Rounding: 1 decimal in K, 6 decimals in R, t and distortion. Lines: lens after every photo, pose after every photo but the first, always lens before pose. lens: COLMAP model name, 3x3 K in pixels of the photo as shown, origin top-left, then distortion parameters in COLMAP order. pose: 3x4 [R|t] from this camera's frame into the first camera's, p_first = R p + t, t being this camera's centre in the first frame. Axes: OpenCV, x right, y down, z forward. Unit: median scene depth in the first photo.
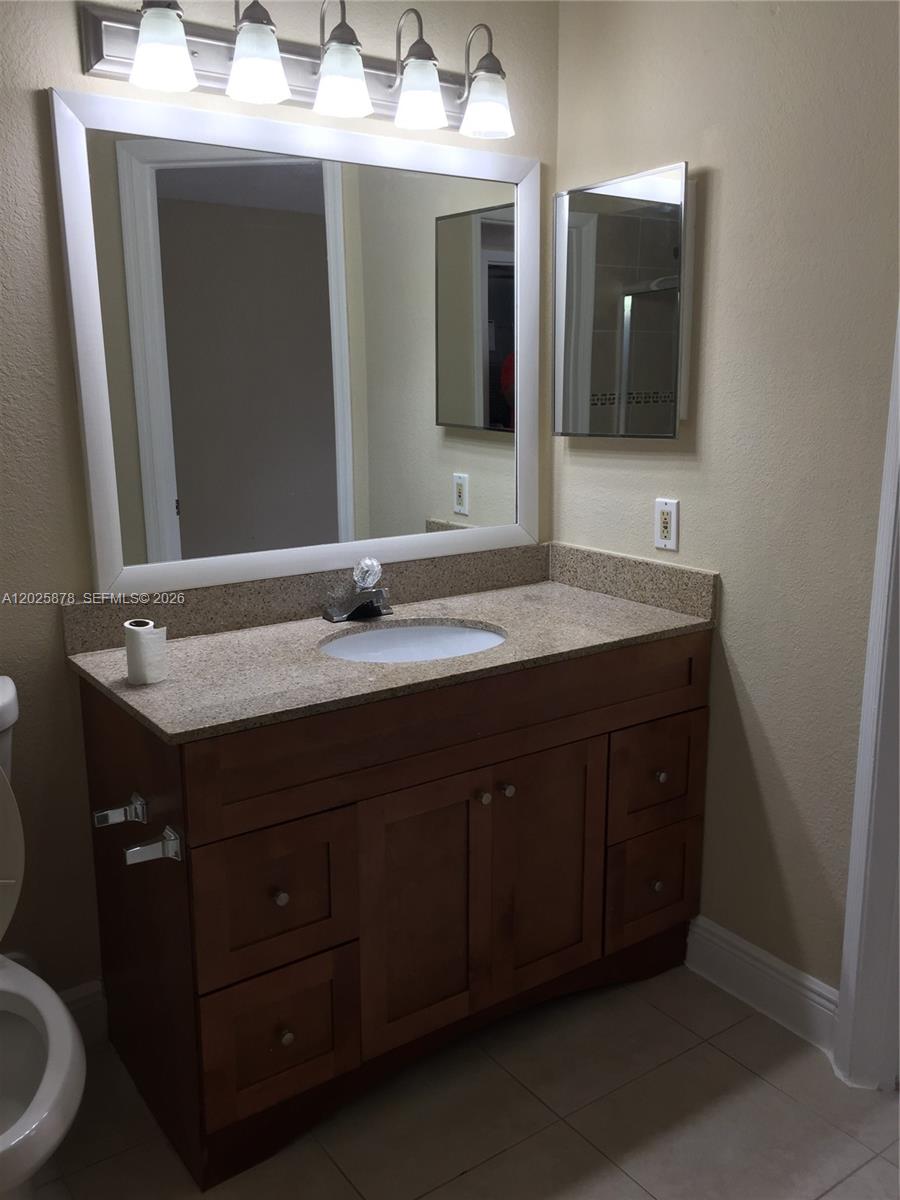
lens RADIAL K [[1037.3, 0, 450.0], [0, 1037.3, 600.0], [0, 0, 1]] dist [0.079909, -0.003696]
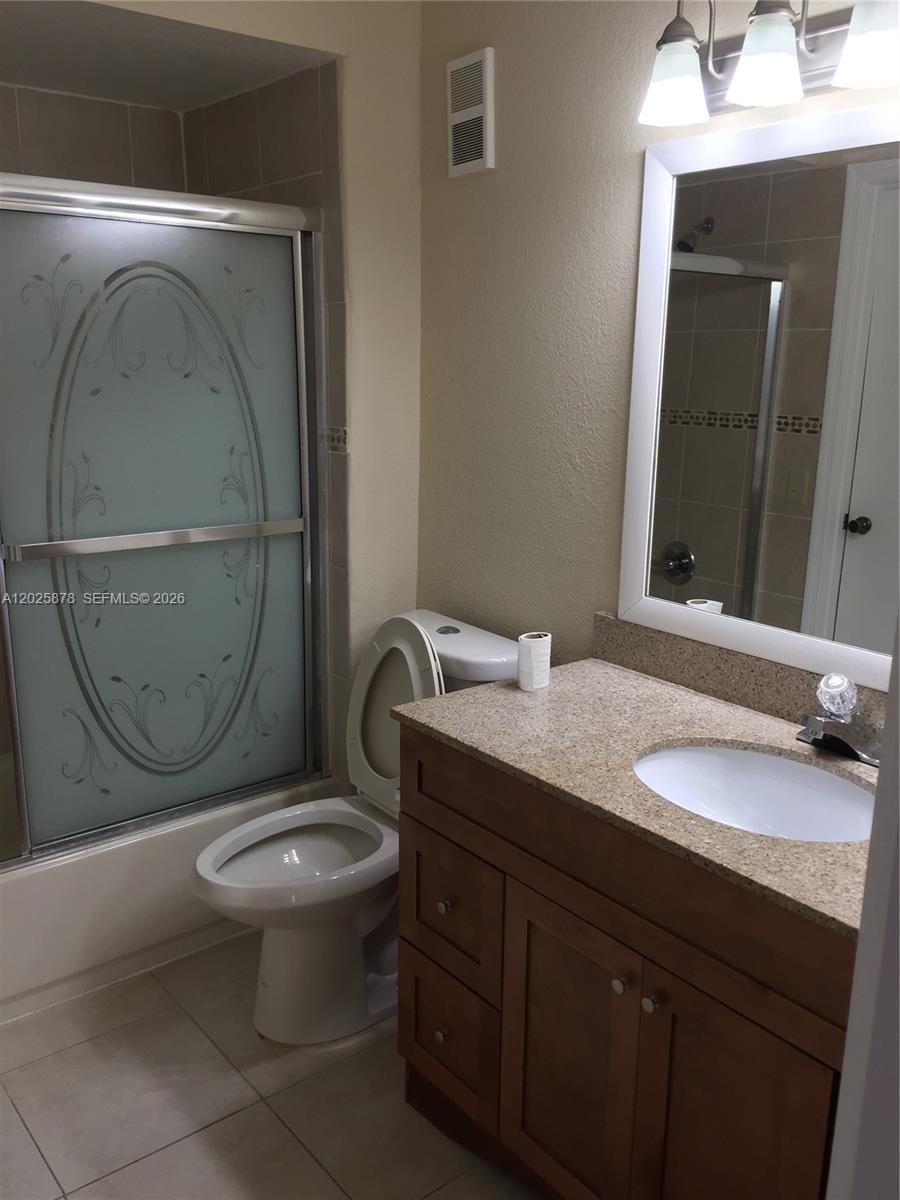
lens RADIAL K [[1037.3, 0, 450.0], [0, 1037.3, 600.0], [0, 0, 1]] dist [0.079909, -0.003696]
pose [[0.061897, 0.241889, -0.968328, 0.686783], [-0.233070, 0.946868, 0.221631, -0.215077], [0.970488, 0.211970, 0.114985, 0.705591]]
